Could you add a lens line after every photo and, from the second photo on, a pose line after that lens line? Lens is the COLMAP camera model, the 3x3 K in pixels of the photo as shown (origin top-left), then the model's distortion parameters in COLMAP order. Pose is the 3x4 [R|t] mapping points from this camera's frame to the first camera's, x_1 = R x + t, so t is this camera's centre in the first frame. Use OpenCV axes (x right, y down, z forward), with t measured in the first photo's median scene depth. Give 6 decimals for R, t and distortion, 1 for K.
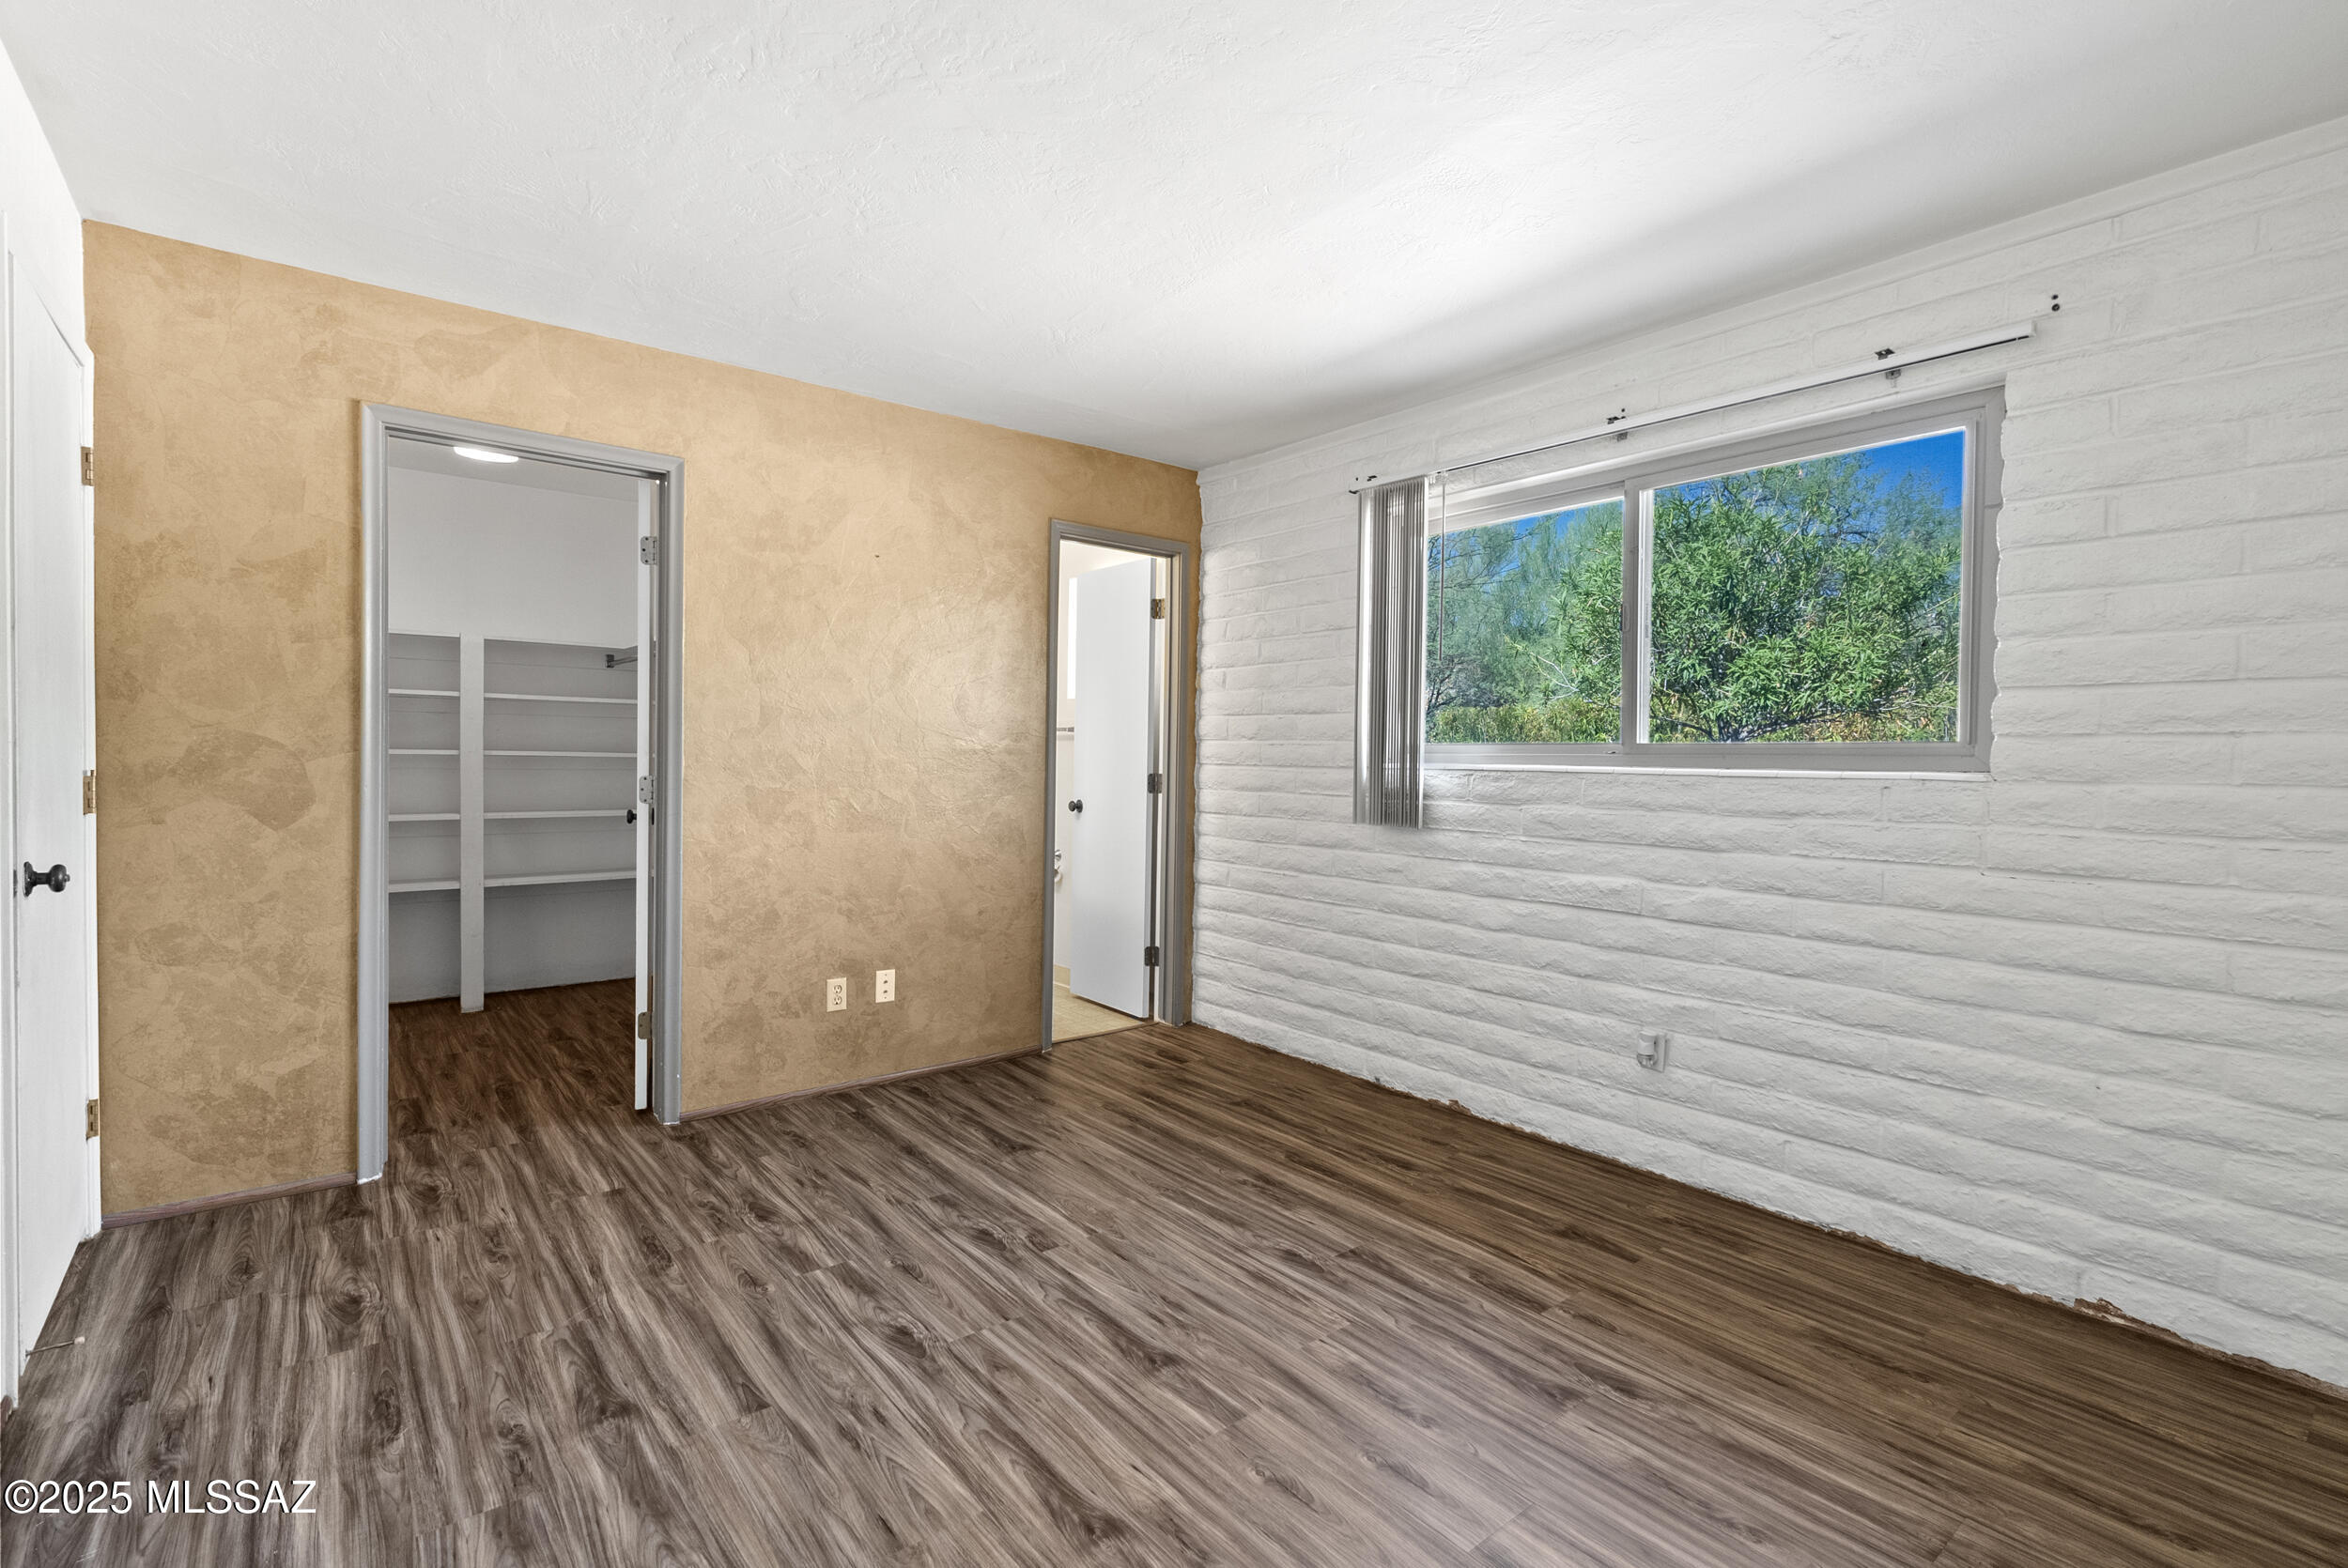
lens RADIAL K [[1064.6, 0, 1172.6], [0, 1064.6, 775.2], [0, 0, 1]] dist [-0.007946, 0.003874]
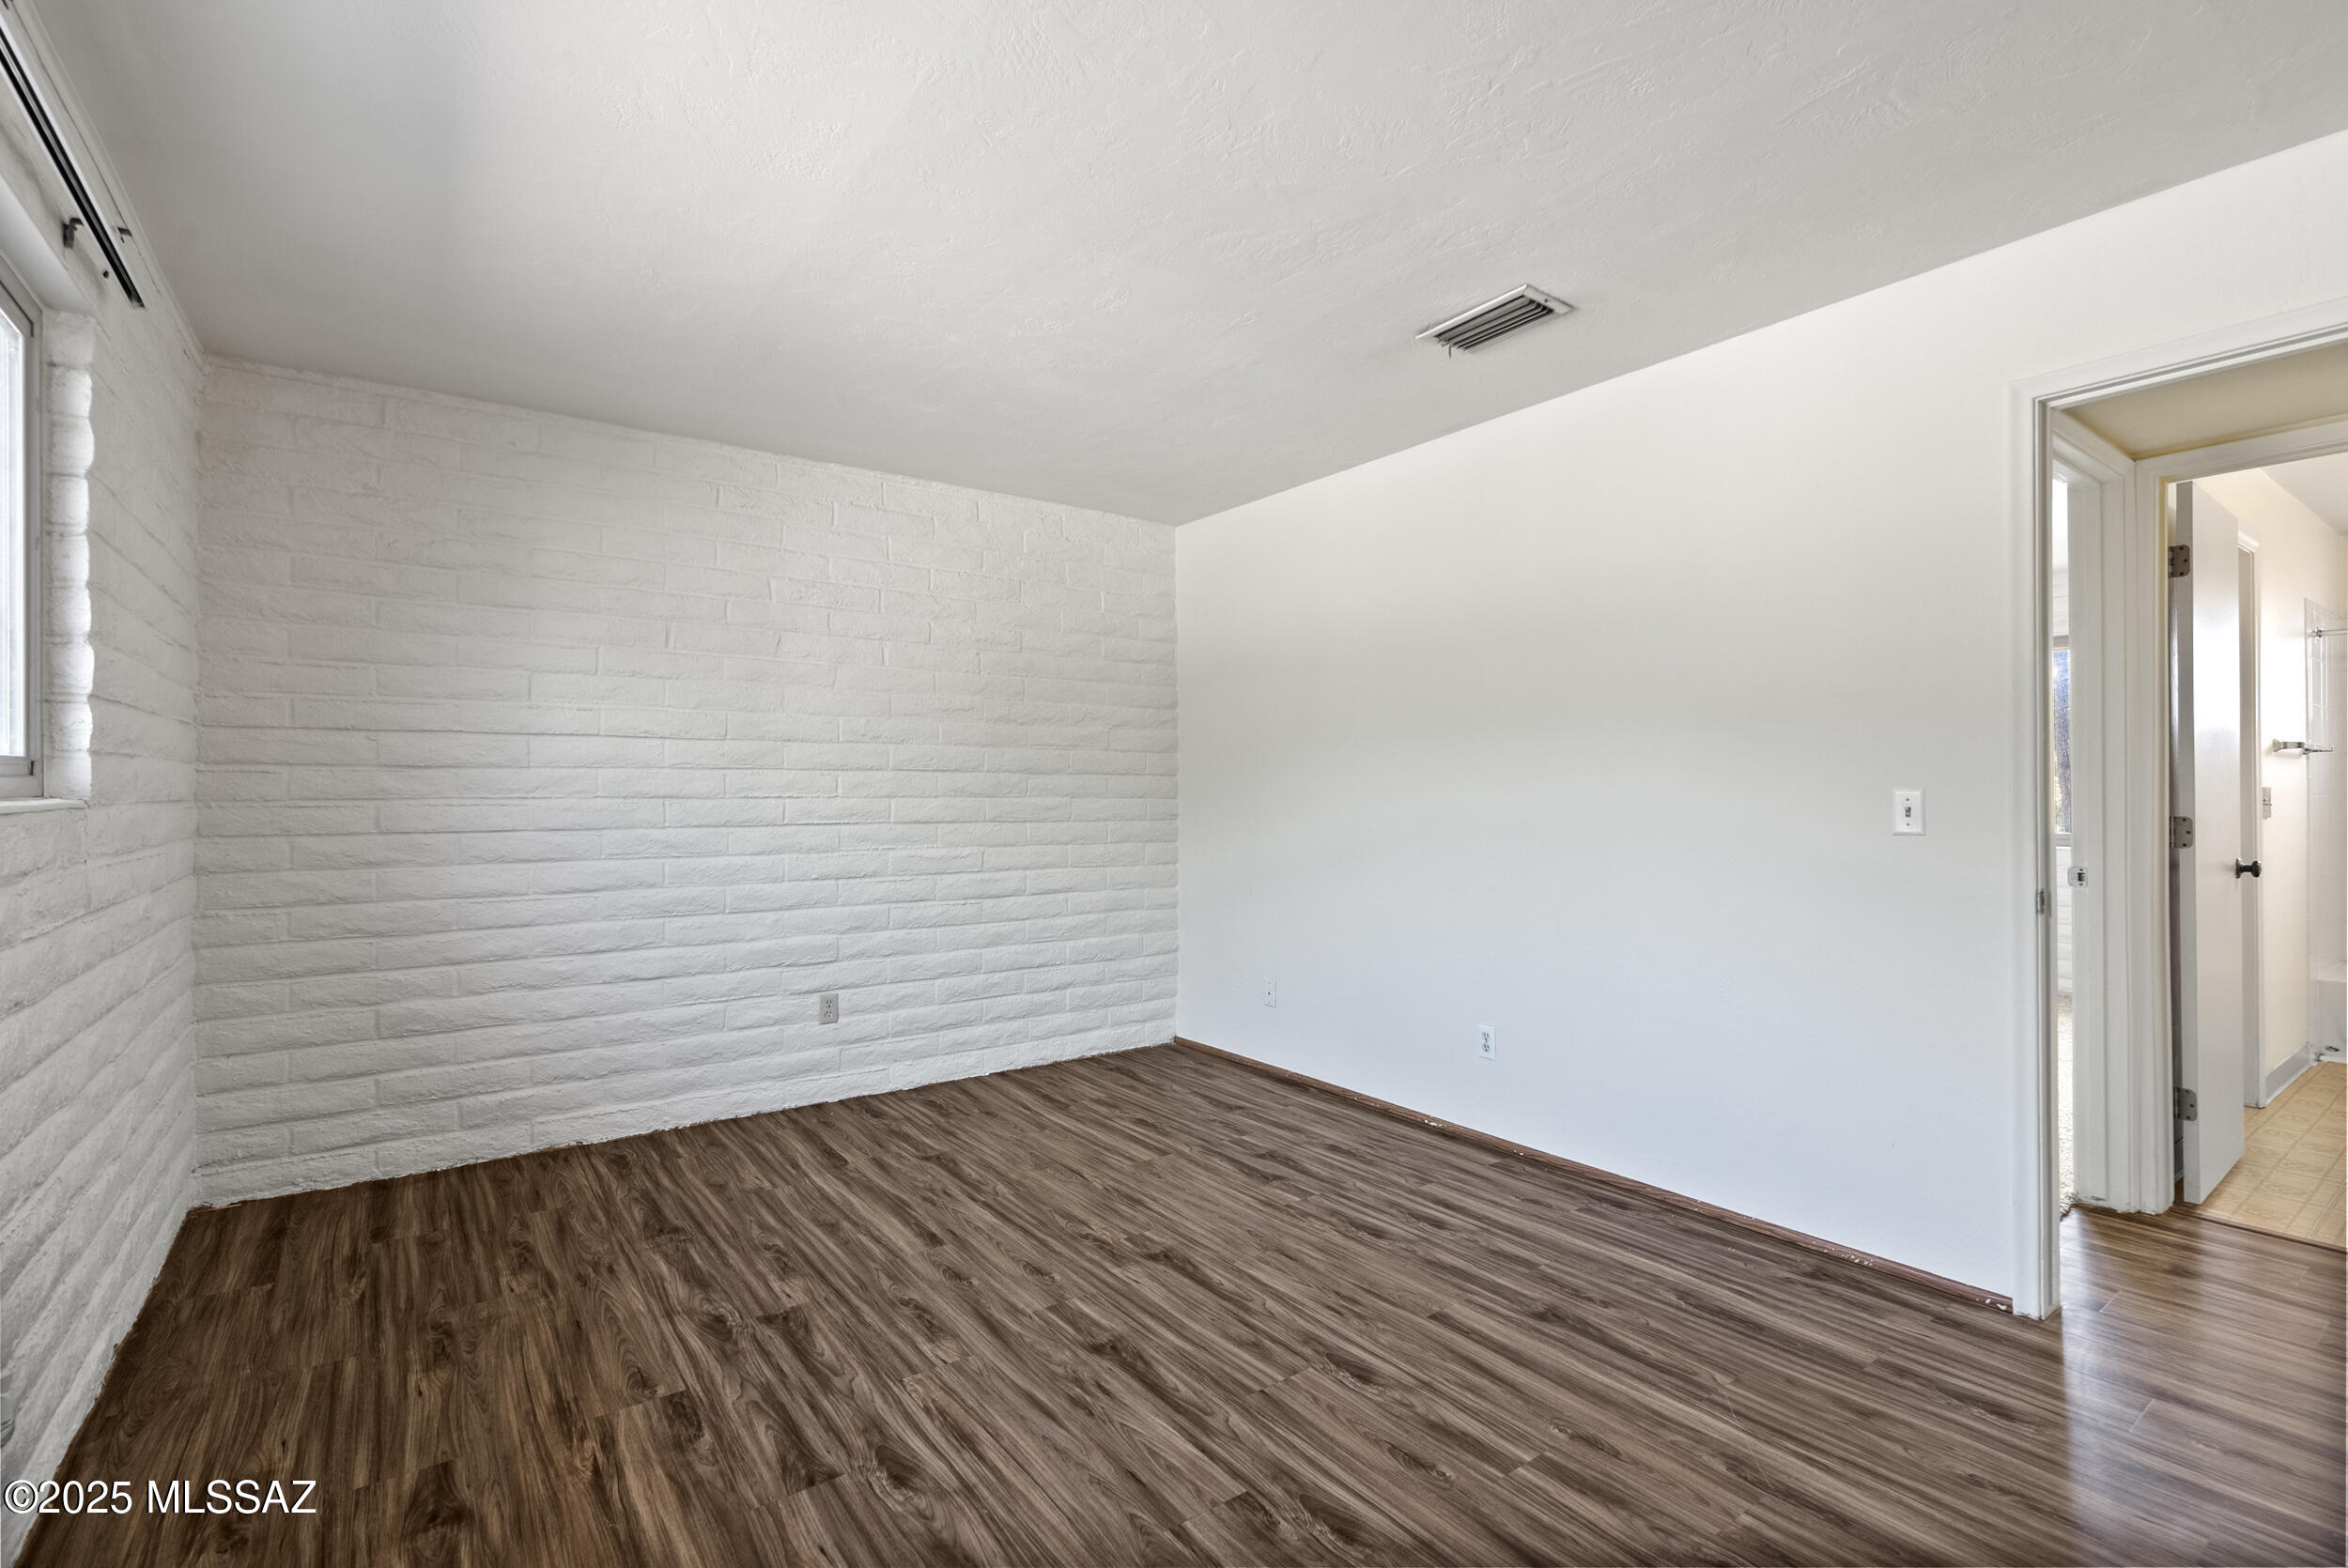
lens RADIAL K [[1064.6, 0, 1178.7], [0, 1064.6, 782.1], [0, 0, 1]] dist [-0.007946, 0.003874]
pose [[-0.999088, -0.012563, 0.040815, -0.107371], [-0.012018, 0.999836, 0.013560, -0.035758], [-0.040978, 0.013057, -0.999075, 1.823849]]
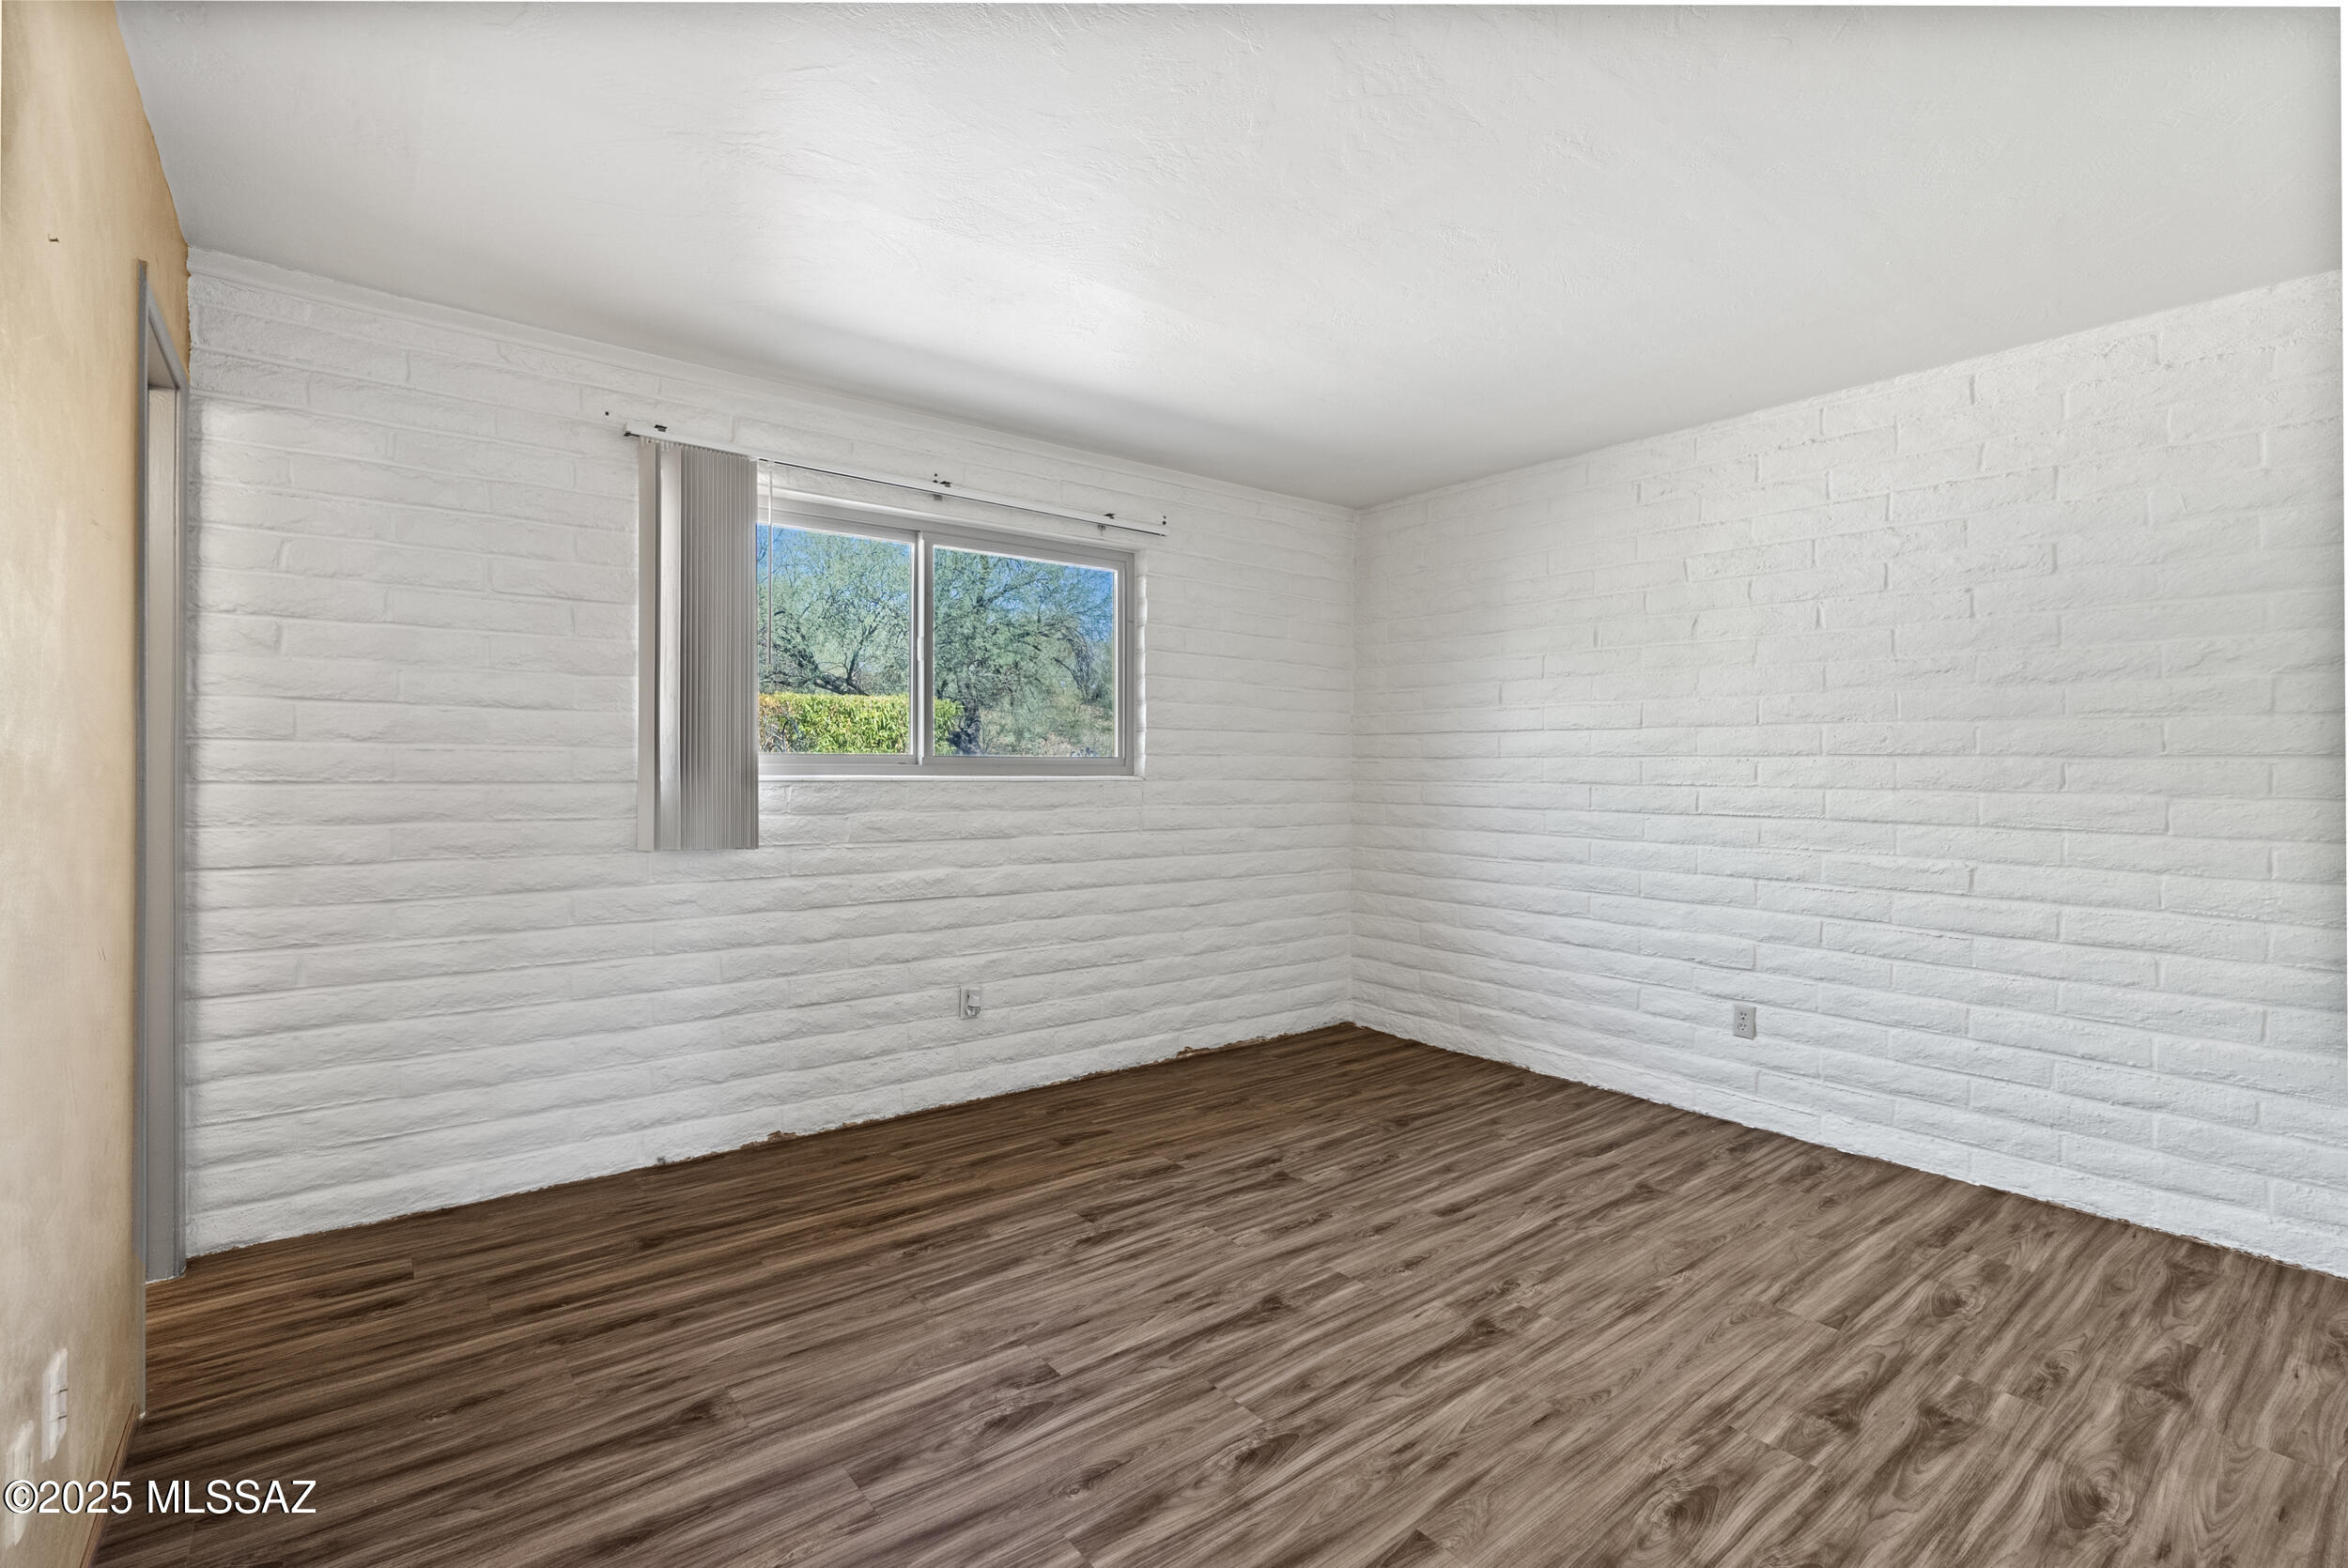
lens RADIAL K [[1064.6, 0, 1167.5], [0, 1064.6, 776.8], [0, 0, 1]] dist [-0.007946, 0.003874]
pose [[0.007892, -0.020881, 0.999751, -1.008346], [0.011759, 0.999715, 0.020788, -0.037151], [-0.999900, 0.011592, 0.008135, 0.968134]]
